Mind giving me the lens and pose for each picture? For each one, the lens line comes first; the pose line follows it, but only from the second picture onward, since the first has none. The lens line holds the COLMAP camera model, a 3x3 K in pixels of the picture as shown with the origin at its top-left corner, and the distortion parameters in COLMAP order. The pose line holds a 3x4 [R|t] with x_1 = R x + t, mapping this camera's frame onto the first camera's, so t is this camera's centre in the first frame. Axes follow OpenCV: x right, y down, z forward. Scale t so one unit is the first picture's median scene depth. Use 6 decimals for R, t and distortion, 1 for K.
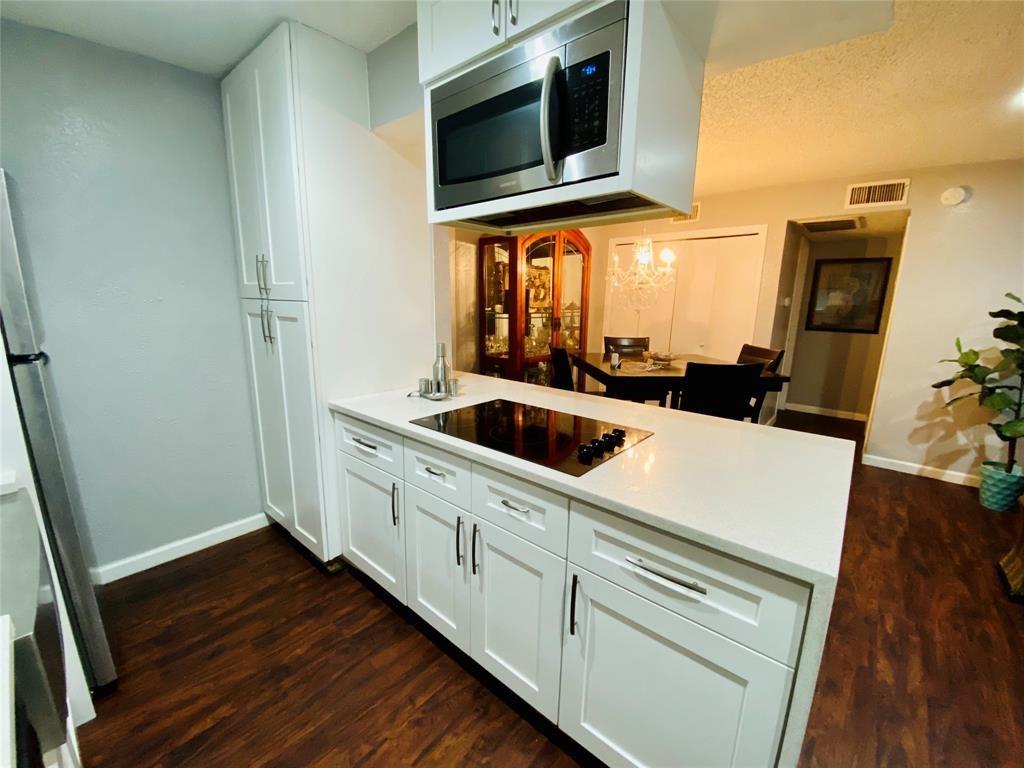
lens RADIAL K [[413.5, 0, 513.7], [0, 413.5, 390.3], [0, 0, 1]] dist [-0.015567, -0.003060]
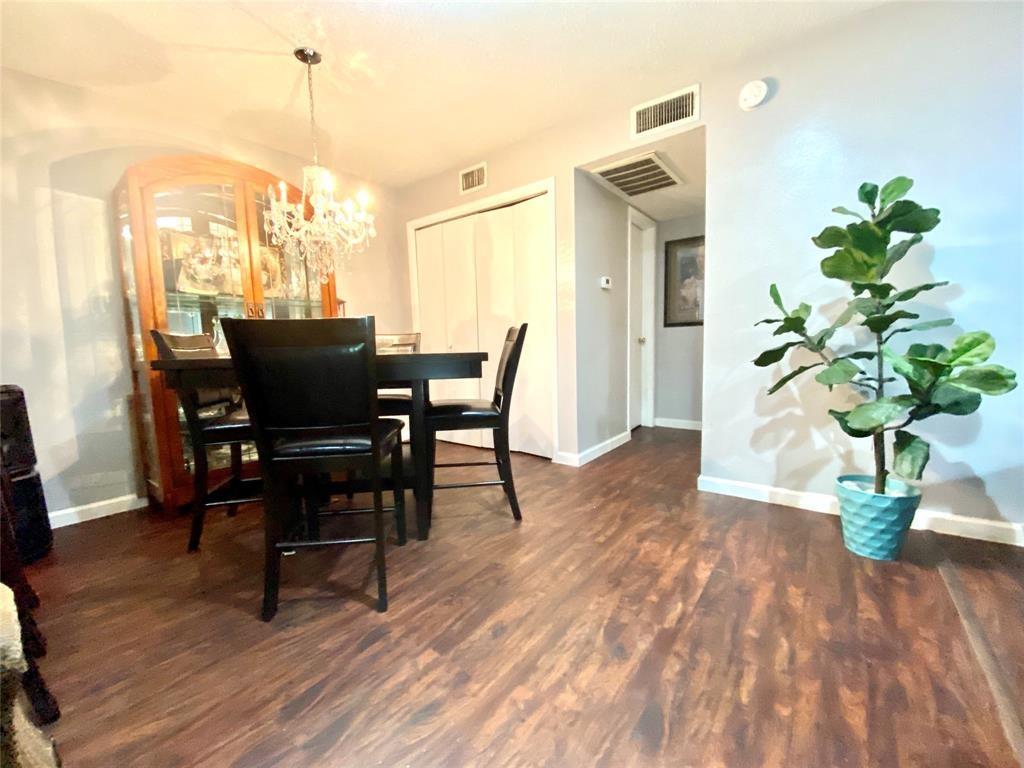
lens RADIAL K [[413.5, 0, 504.8], [0, 413.5, 386.2], [0, 0, 1]] dist [-0.015567, -0.003060]
pose [[0.997799, -0.047713, 0.046053, 0.576660], [0.052794, 0.991812, -0.116279, 0.080073], [-0.040128, 0.118455, 0.992148, 0.351838]]
